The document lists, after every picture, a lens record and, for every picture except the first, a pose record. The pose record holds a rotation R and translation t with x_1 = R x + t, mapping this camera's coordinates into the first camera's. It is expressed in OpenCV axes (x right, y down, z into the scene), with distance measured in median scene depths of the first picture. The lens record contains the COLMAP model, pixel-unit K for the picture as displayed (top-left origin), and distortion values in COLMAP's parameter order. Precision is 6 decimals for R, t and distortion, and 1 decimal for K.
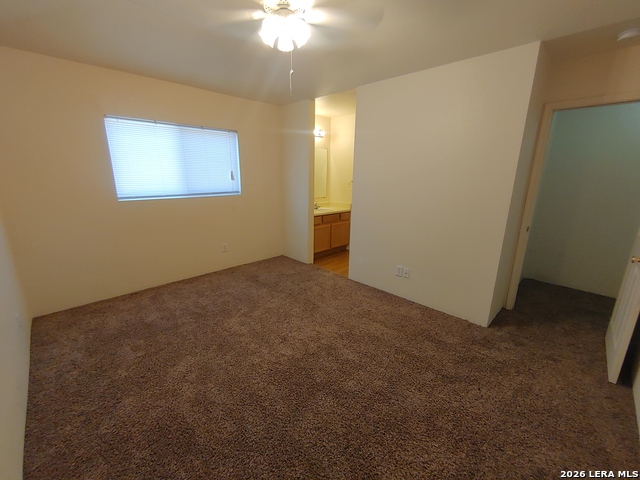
lens RADIAL K [[271.9, 0, 317.3], [0, 271.9, 242.5], [0, 0, 1]] dist [0.000929, -0.000063]
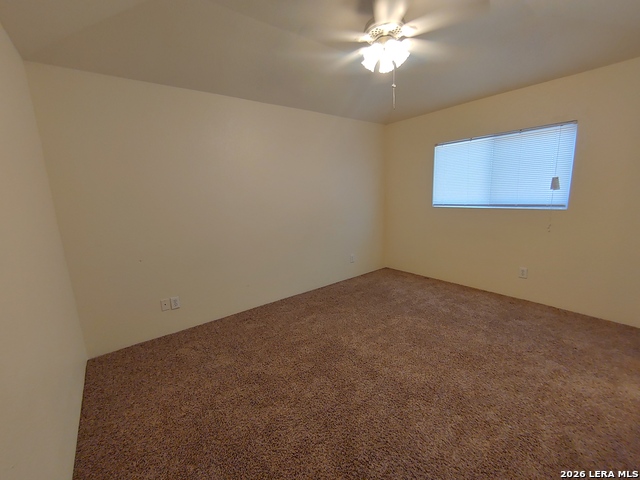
lens RADIAL K [[271.9, 0, 319.9], [0, 271.9, 238.5], [0, 0, 1]] dist [0.000929, -0.000063]
pose [[-0.130288, 0.162517, -0.978066, 0.562660], [-0.206063, 0.960495, 0.187047, -0.115594], [0.969826, 0.225913, -0.091652, 0.518242]]
